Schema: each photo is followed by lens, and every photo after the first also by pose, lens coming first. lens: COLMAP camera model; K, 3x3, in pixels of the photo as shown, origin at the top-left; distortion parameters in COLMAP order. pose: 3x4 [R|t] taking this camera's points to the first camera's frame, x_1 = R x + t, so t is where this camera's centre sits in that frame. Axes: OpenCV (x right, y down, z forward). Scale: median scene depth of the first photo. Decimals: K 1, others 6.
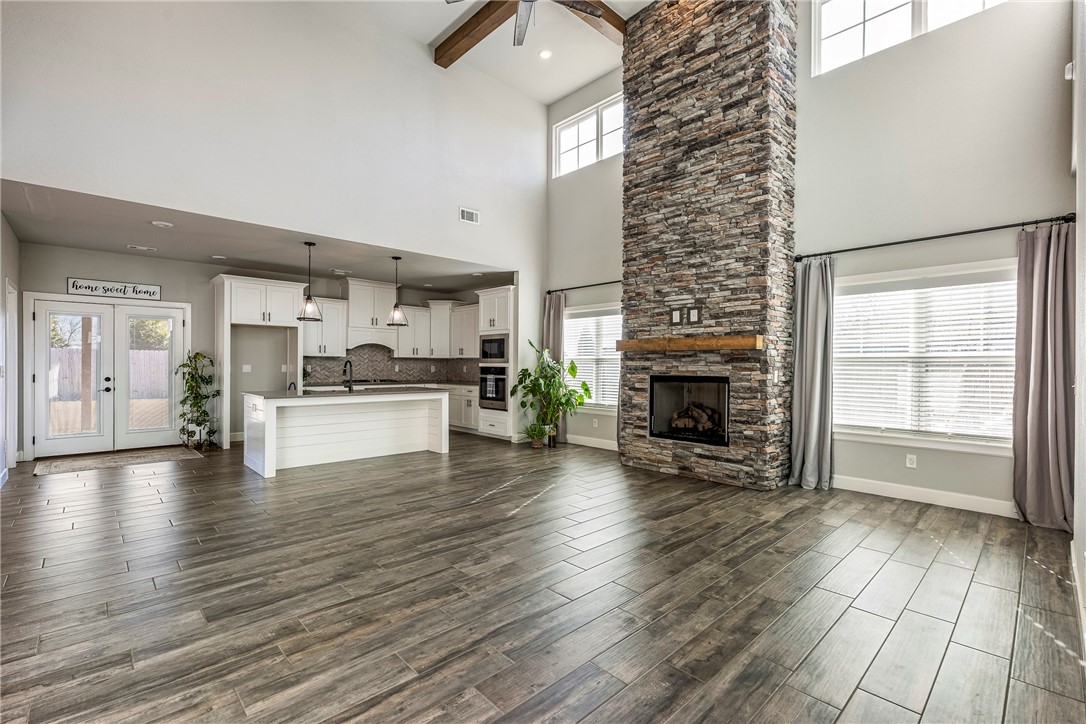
lens RADIAL K [[477.0, 0, 543.6], [0, 477.0, 366.8], [0, 0, 1]] dist [0.012560, -0.003595]
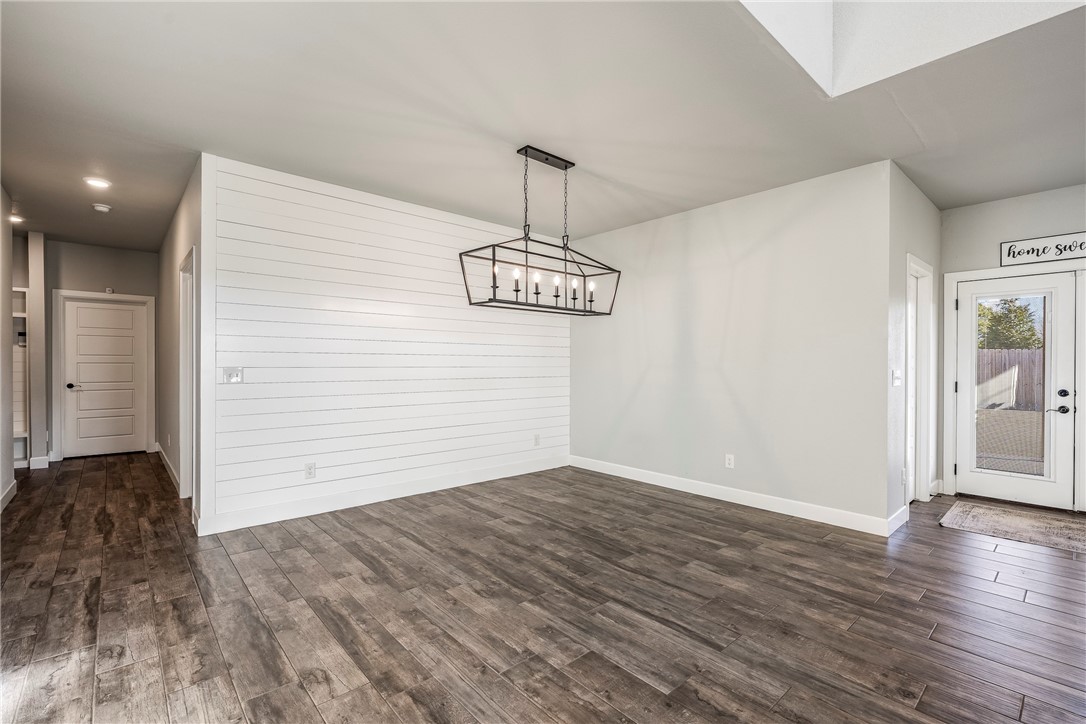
lens RADIAL K [[477.0, 0, 543.5], [0, 477.0, 364.2], [0, 0, 1]] dist [0.012560, -0.003595]
pose [[-0.023908, 0.001879, -0.999712, -0.276199], [-0.005542, 0.999983, 0.002012, -0.009088], [0.999699, 0.005588, -0.023897, 0.352887]]
